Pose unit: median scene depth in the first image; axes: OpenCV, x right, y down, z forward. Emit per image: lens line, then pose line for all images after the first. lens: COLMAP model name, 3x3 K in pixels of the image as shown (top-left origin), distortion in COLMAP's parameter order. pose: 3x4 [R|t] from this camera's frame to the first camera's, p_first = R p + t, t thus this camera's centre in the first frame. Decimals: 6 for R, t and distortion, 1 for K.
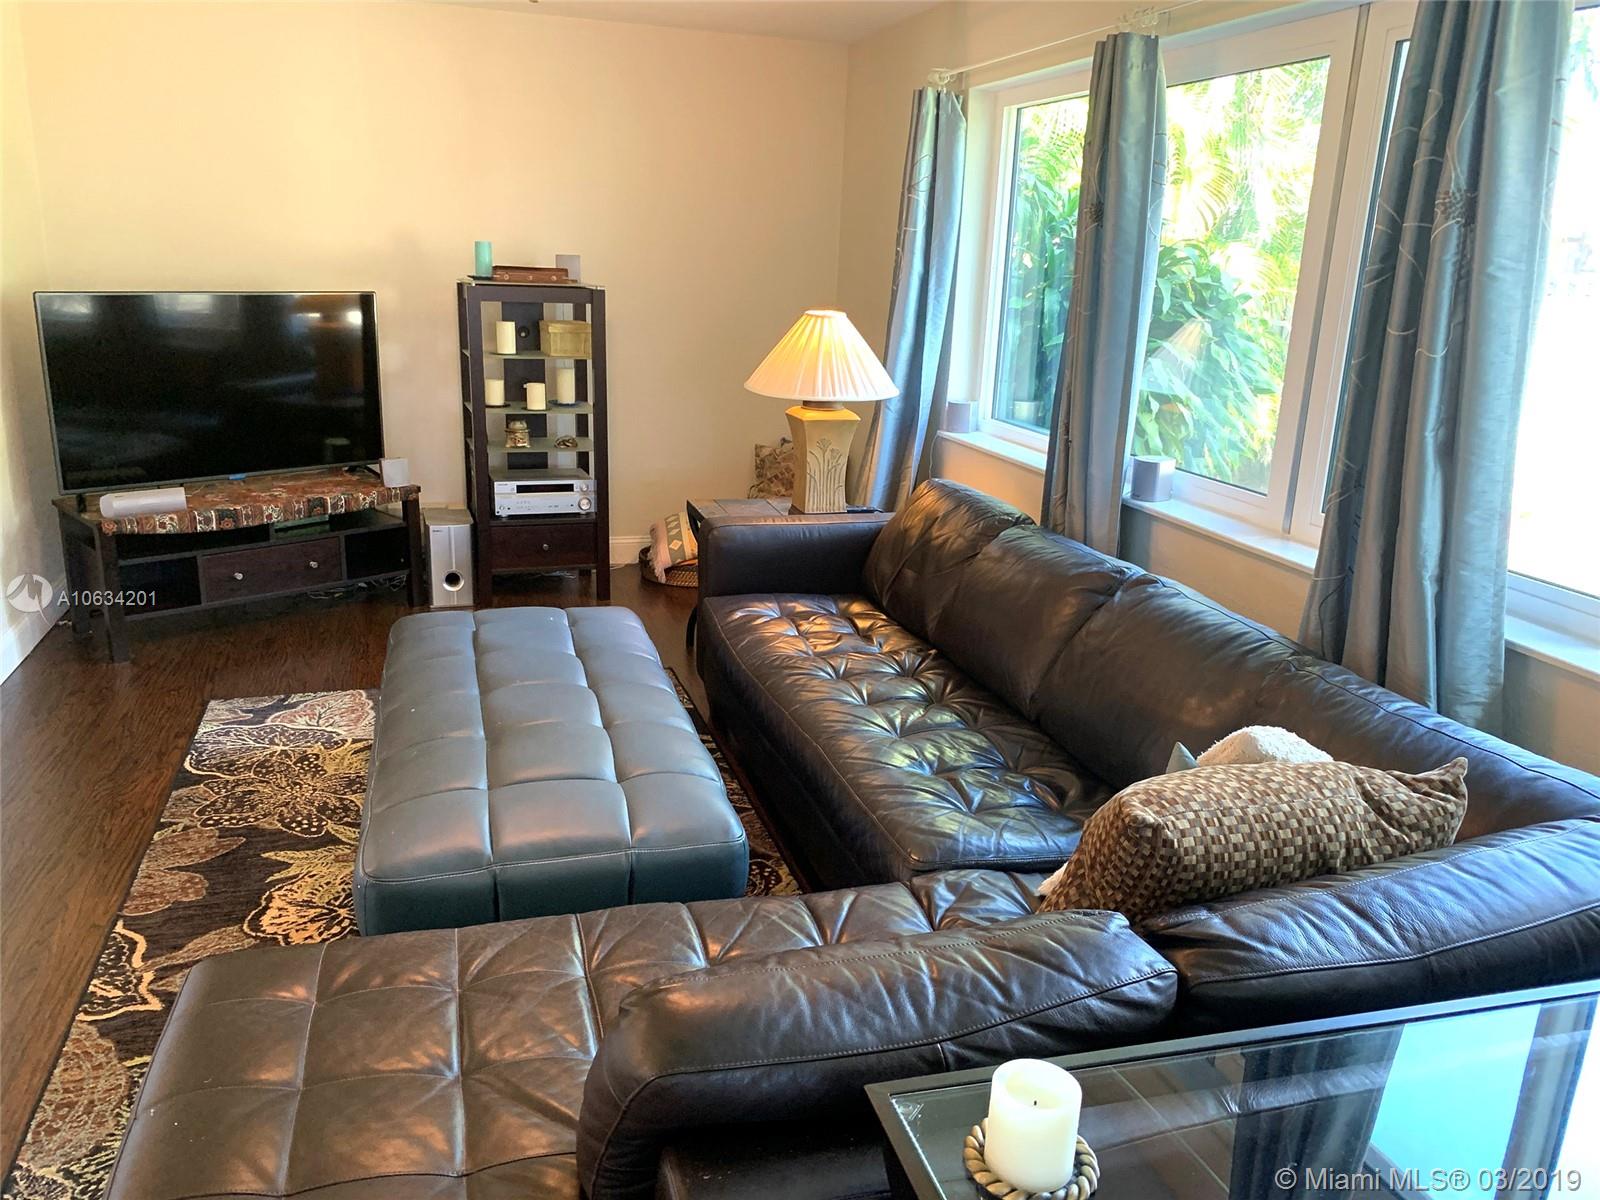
lens RADIAL K [[1223.9, 0, 800.0], [0, 1223.9, 600.0], [0, 0, 1]] dist [0.031405, -0.000186]
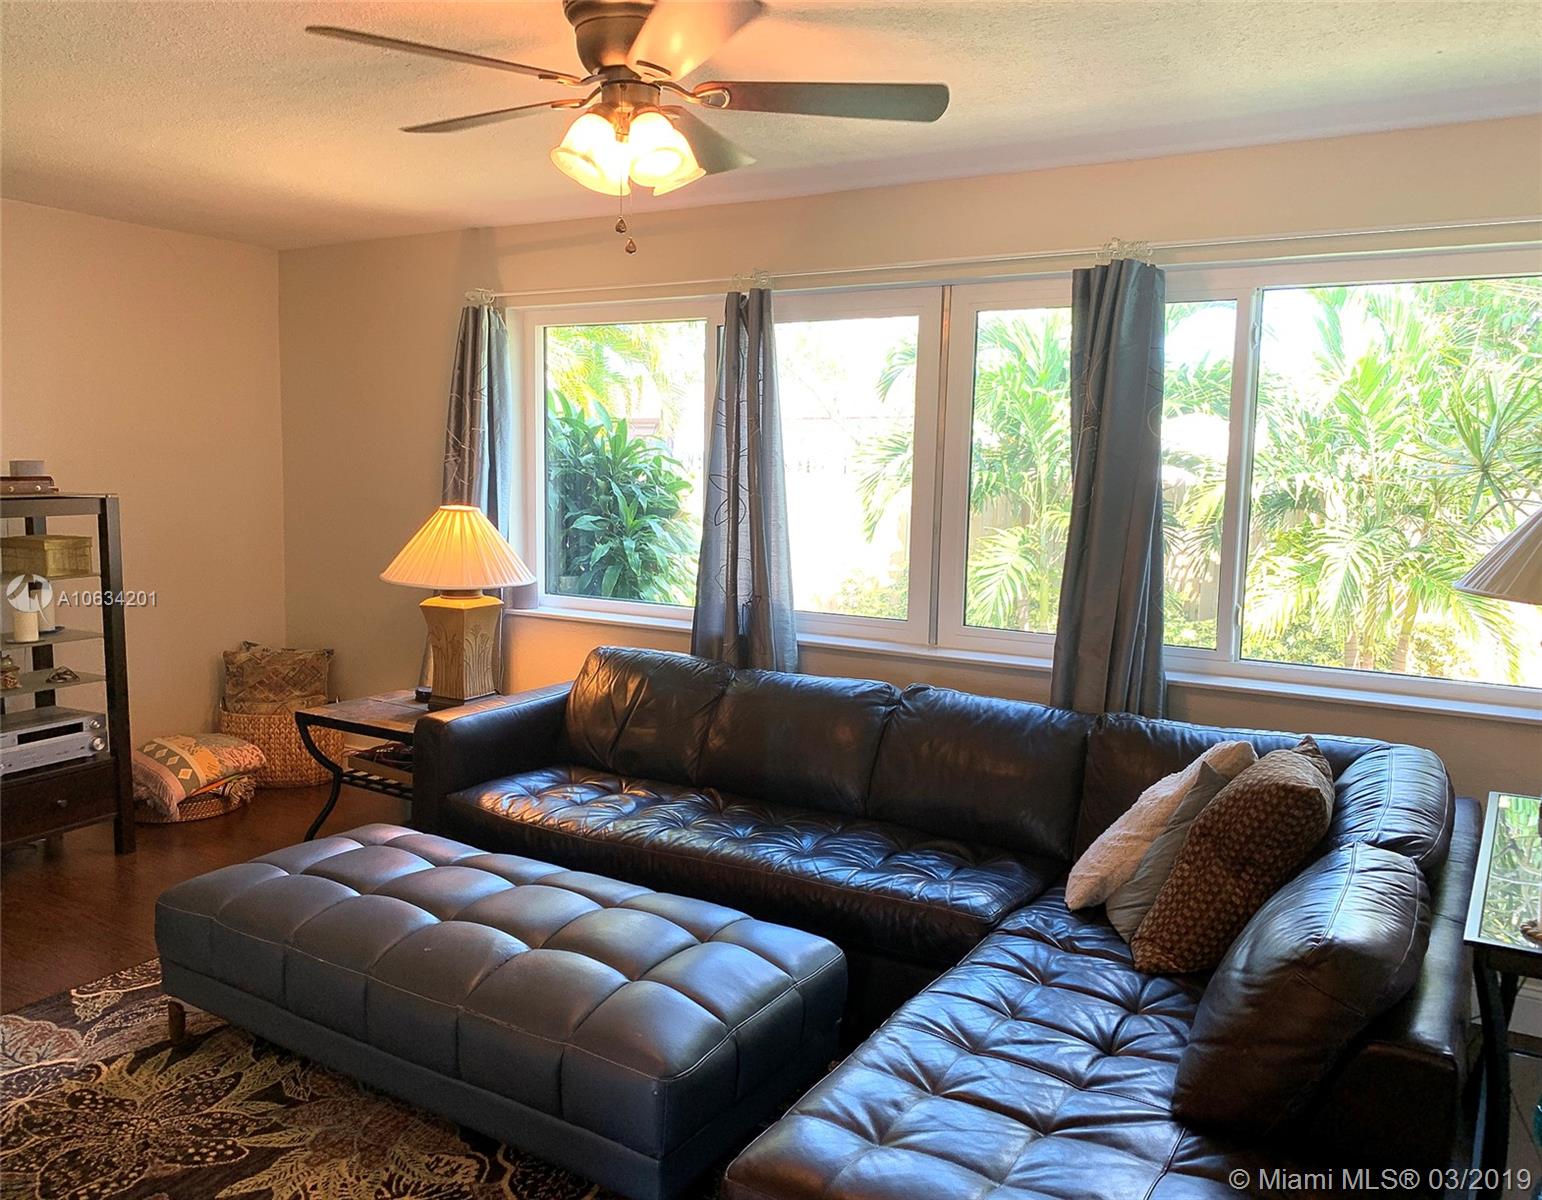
lens RADIAL K [[1201.9, 0, 771.0], [0, 1201.9, 600.0], [0, 0, 1]] dist [0.001814, -0.001631]
pose [[0.746828, -0.106477, 0.656437, -0.494797], [0.196547, 0.978343, -0.064920, -0.040906], [-0.635308, 0.177505, 0.751582, 0.083910]]
